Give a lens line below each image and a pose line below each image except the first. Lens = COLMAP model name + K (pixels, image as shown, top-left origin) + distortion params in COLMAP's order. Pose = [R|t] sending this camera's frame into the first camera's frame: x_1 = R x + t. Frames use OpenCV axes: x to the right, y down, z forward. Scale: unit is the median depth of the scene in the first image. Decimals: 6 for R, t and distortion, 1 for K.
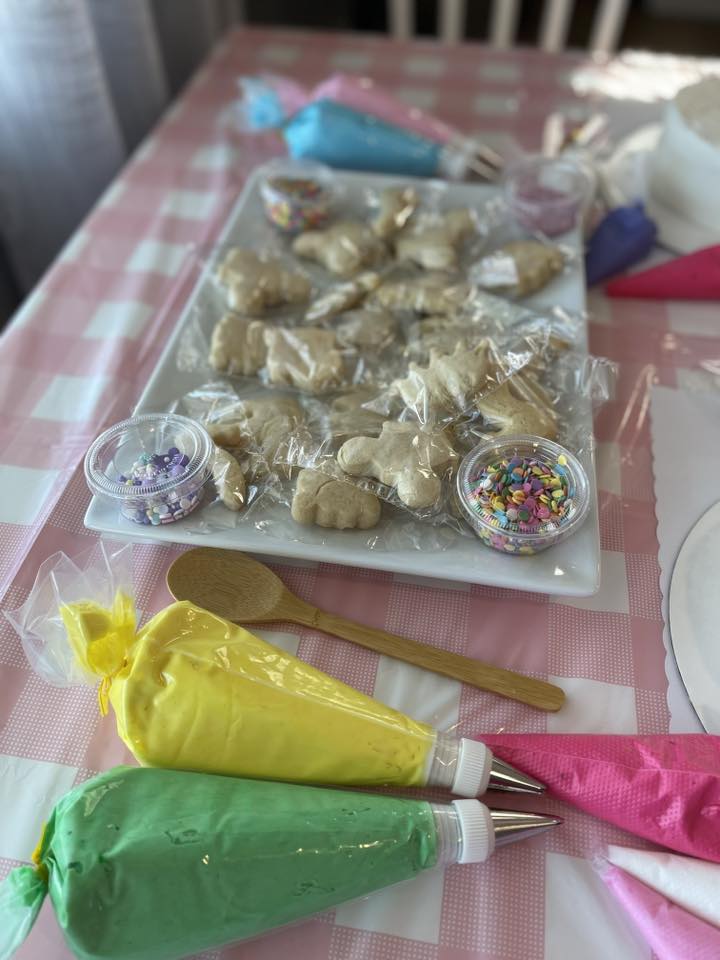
lens RADIAL K [[733.2, 0, 359.2], [0, 733.2, 495.8], [0, 0, 1]] dist [0.061453, -0.113914]
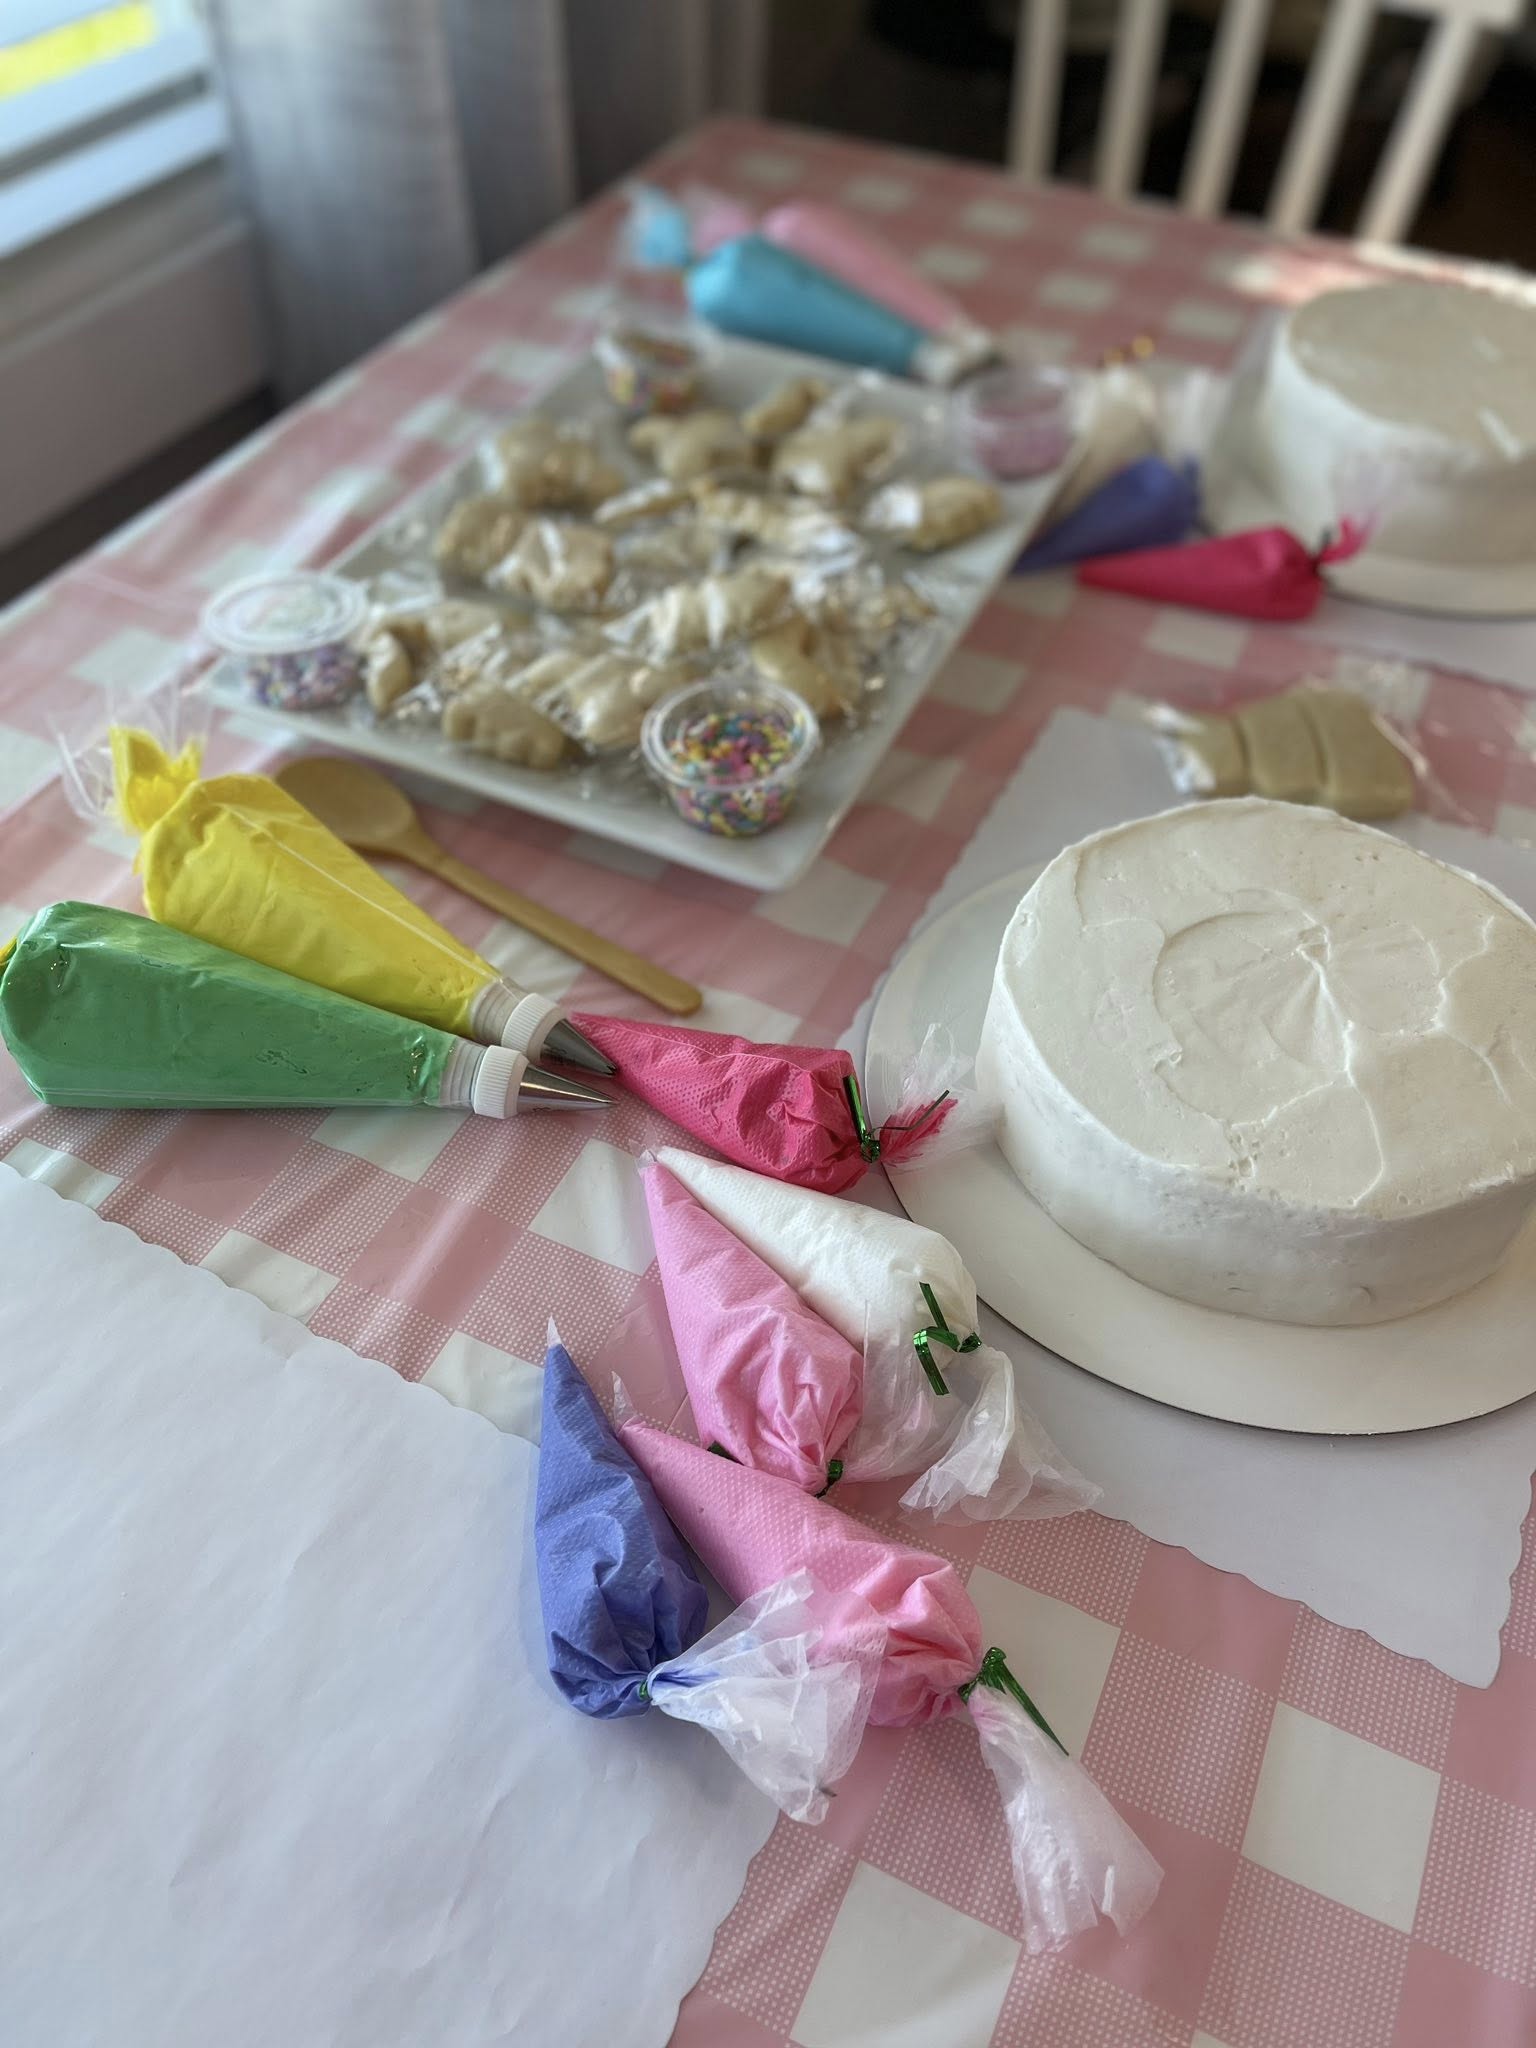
lens RADIAL K [[1564.2, 0, 766.2], [0, 1564.2, 1057.6], [0, 0, 1]] dist [0.061453, -0.113914]
pose [[0.963391, 0.216692, -0.157867, 0.497409], [-0.222874, 0.974591, -0.022351, 0.285801], [0.149013, 0.056717, 0.987207, -0.468838]]
